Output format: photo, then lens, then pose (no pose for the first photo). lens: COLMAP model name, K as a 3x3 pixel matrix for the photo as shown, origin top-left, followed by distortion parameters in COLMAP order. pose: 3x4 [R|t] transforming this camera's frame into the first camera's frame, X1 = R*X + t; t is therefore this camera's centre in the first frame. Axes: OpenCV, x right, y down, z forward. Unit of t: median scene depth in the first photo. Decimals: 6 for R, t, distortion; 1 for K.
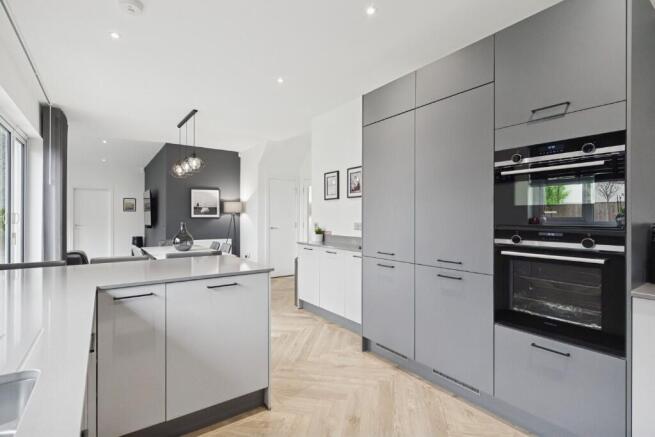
lens RADIAL K [[314.0, 0, 326.2], [0, 314.0, 213.5], [0, 0, 1]] dist [0.004079, 0.000535]
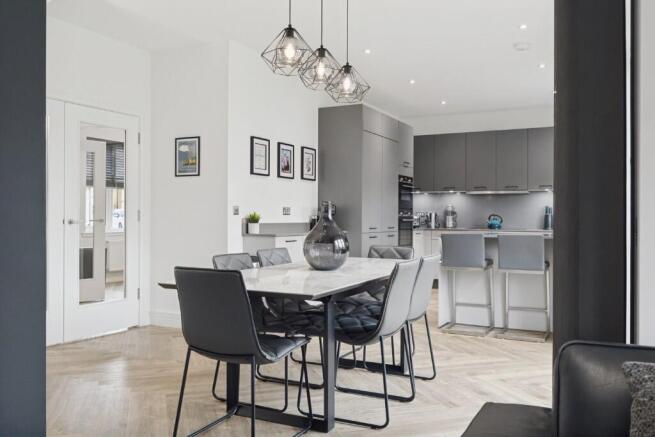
lens RADIAL K [[585.6, 0, 326.2], [0, 585.6, 216.8], [0, 0, 1]] dist [-0.008112, 0.000714]
pose [[-0.468963, -0.001089, 0.883217, -1.382646], [-0.014961, 0.999866, -0.006711, 0.065341], [-0.883091, -0.016362, -0.468916, 1.647781]]
